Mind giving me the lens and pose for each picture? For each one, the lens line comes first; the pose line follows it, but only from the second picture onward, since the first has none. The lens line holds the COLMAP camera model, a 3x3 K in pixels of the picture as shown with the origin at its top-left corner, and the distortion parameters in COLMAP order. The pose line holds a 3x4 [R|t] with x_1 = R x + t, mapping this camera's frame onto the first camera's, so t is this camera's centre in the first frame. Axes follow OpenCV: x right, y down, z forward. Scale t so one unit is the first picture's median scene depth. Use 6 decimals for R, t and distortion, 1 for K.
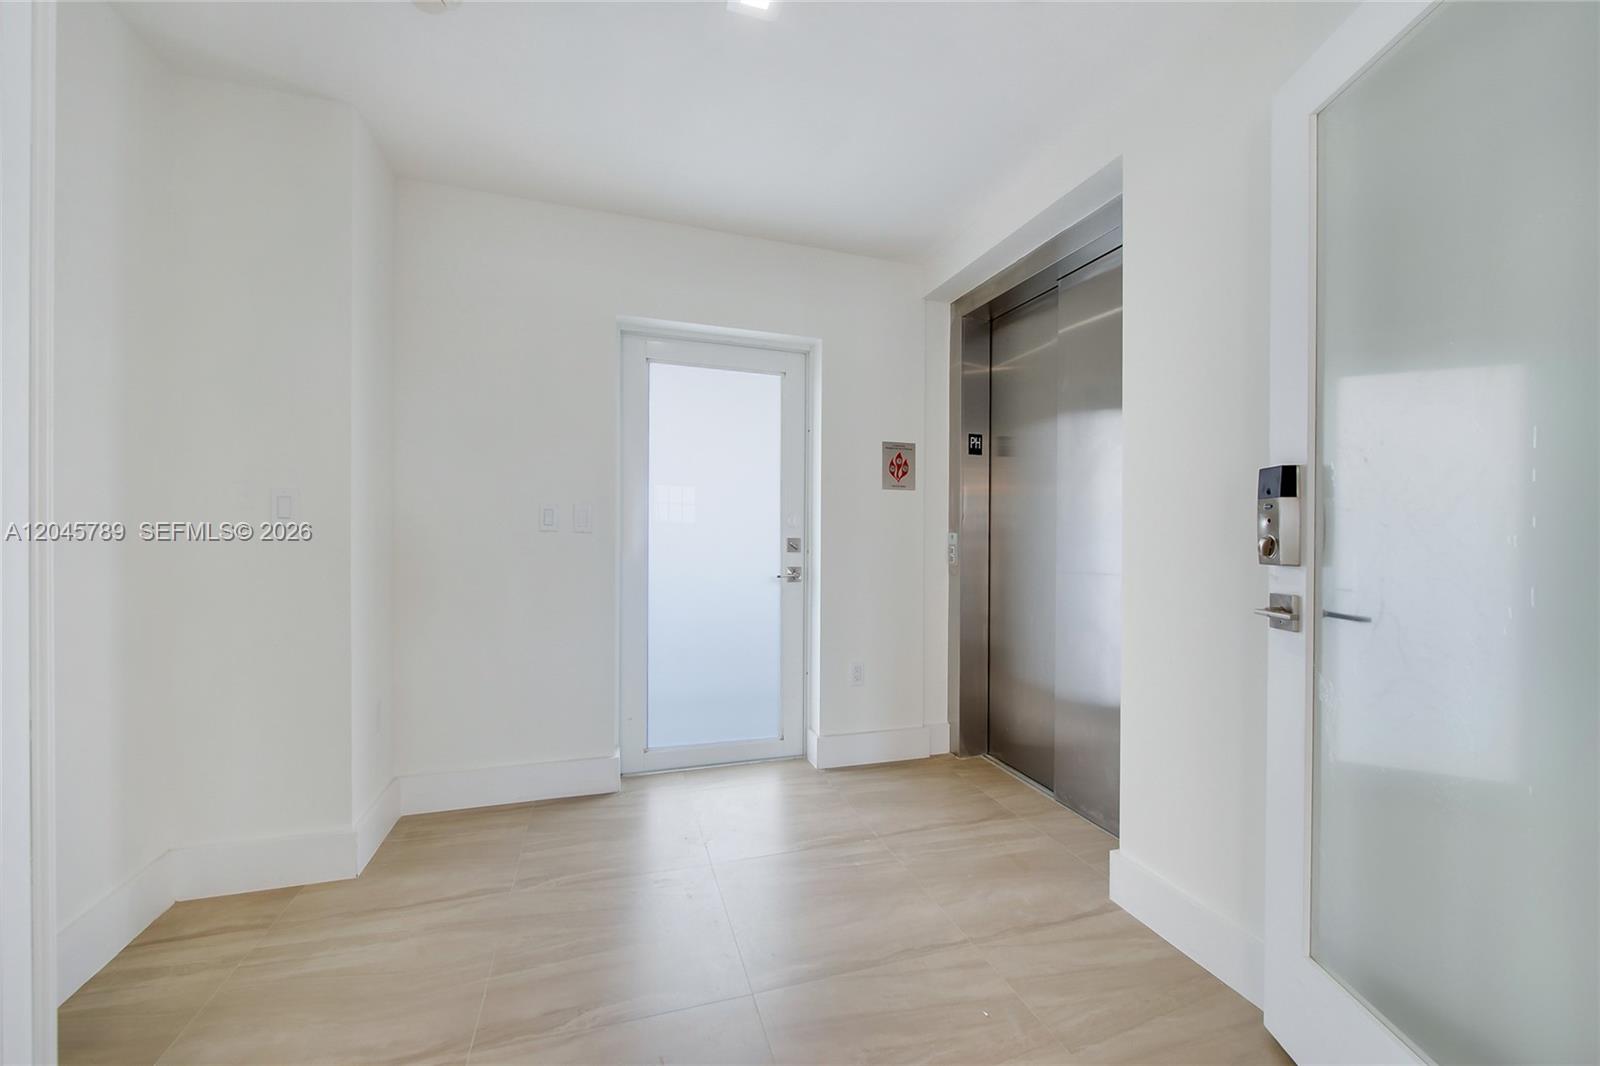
lens RADIAL K [[627.8, 0, 810.0], [0, 627.8, 536.4], [0, 0, 1]] dist [0.021289, -0.000047]
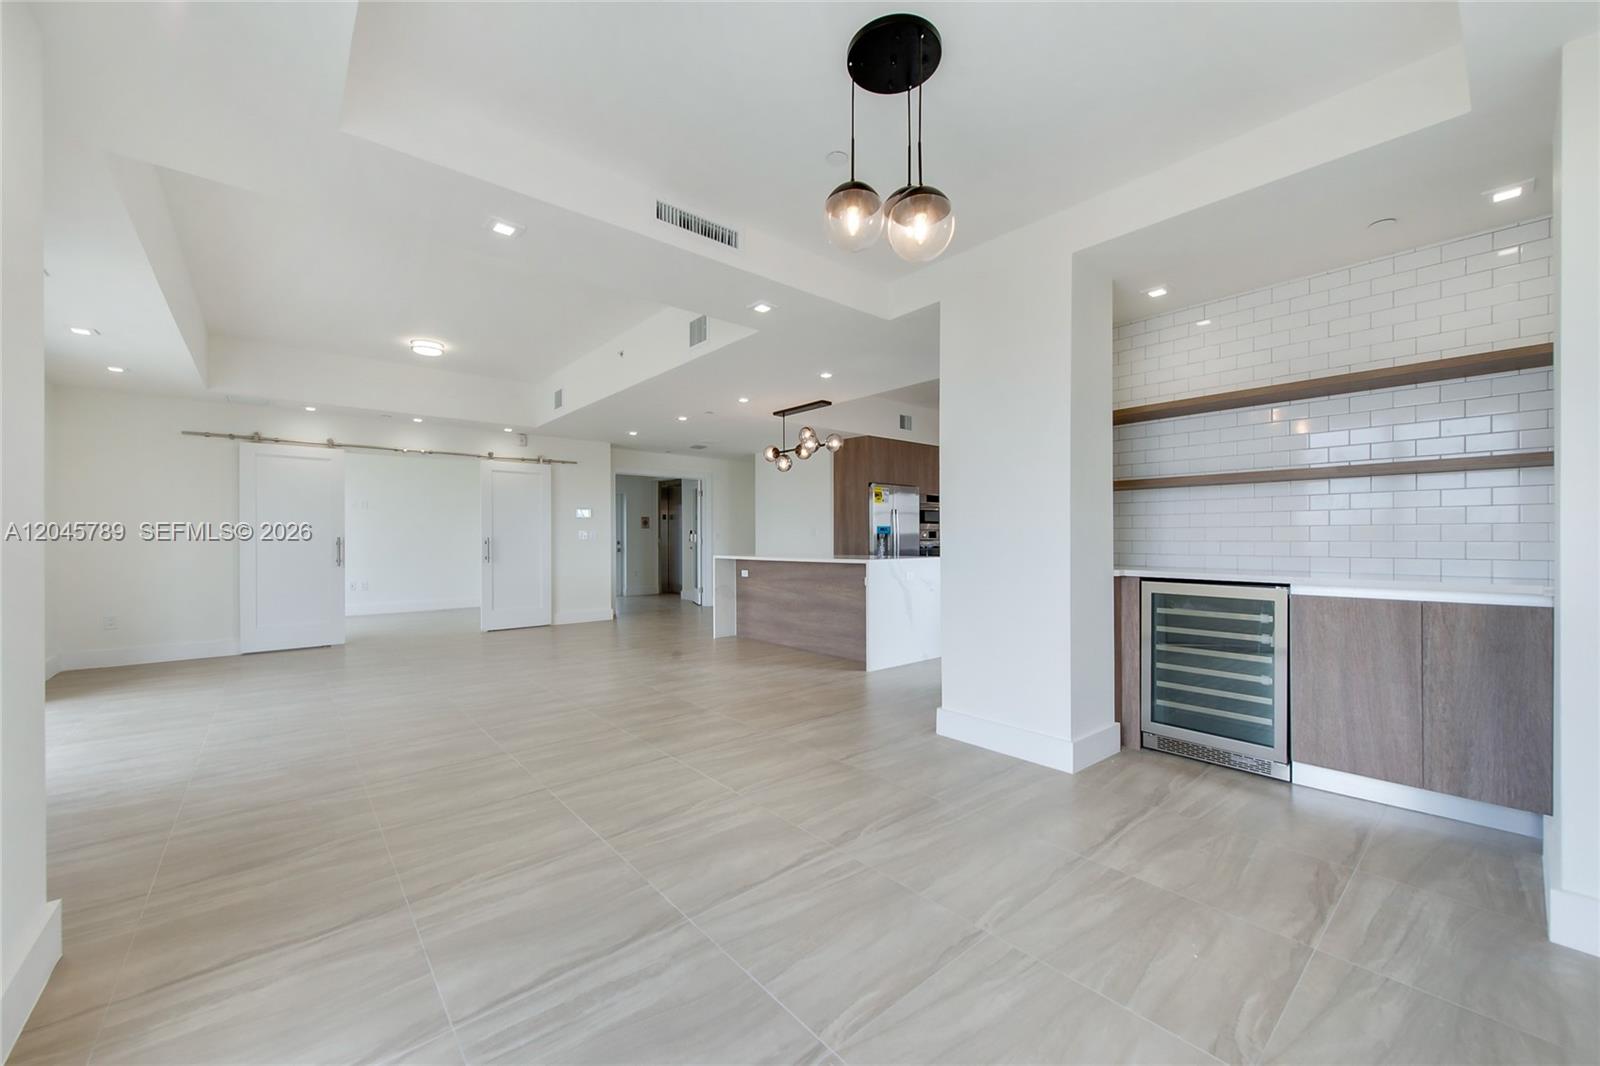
lens RADIAL K [[627.8, 0, 810.0], [0, 627.8, 536.4], [0, 0, 1]] dist [0.021289, -0.000047]
pose [[0.917297, -0.003770, 0.398185, -0.508511], [0.009894, 0.999862, -0.013324, 0.039242], [-0.398080, 0.016162, 0.917208, -3.188850]]
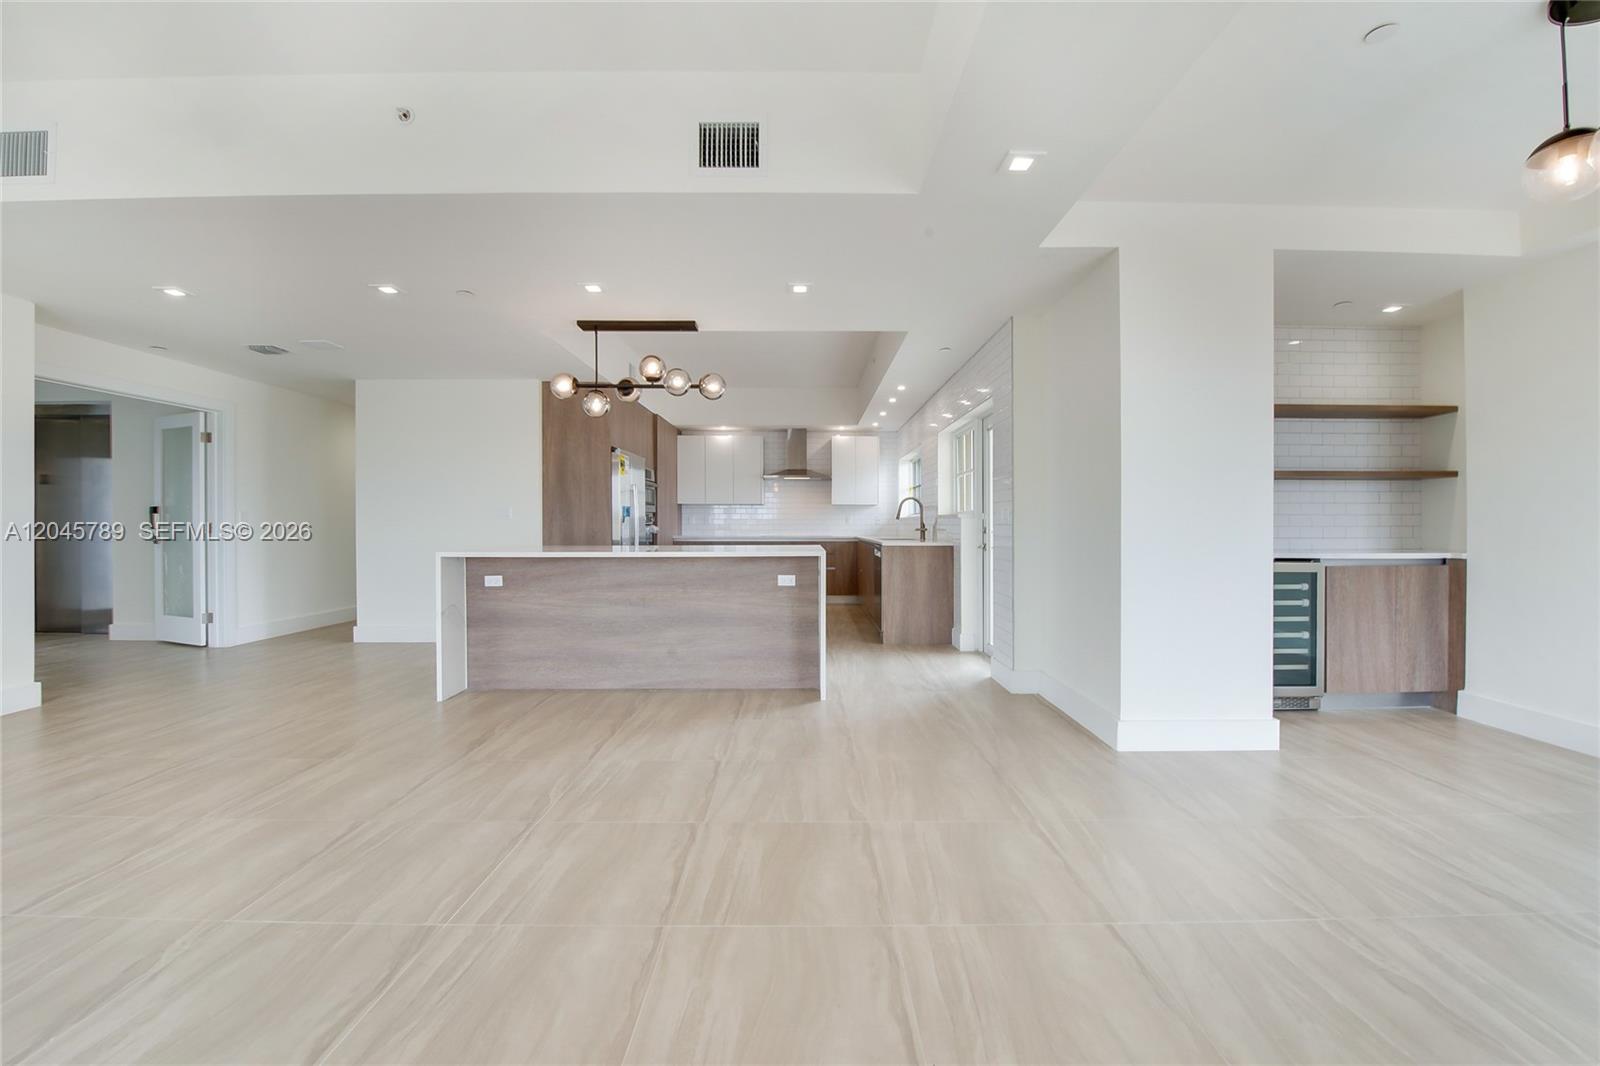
lens RADIAL K [[641.2, 0, 817.5], [0, 641.2, 527.6], [0, 0, 1]] dist [-0.018074, -0.000252]
pose [[0.294992, -0.008880, 0.955458, -0.908833], [0.012055, 0.999912, 0.005572, 0.026950], [-0.955424, 0.009874, 0.295073, -2.106839]]
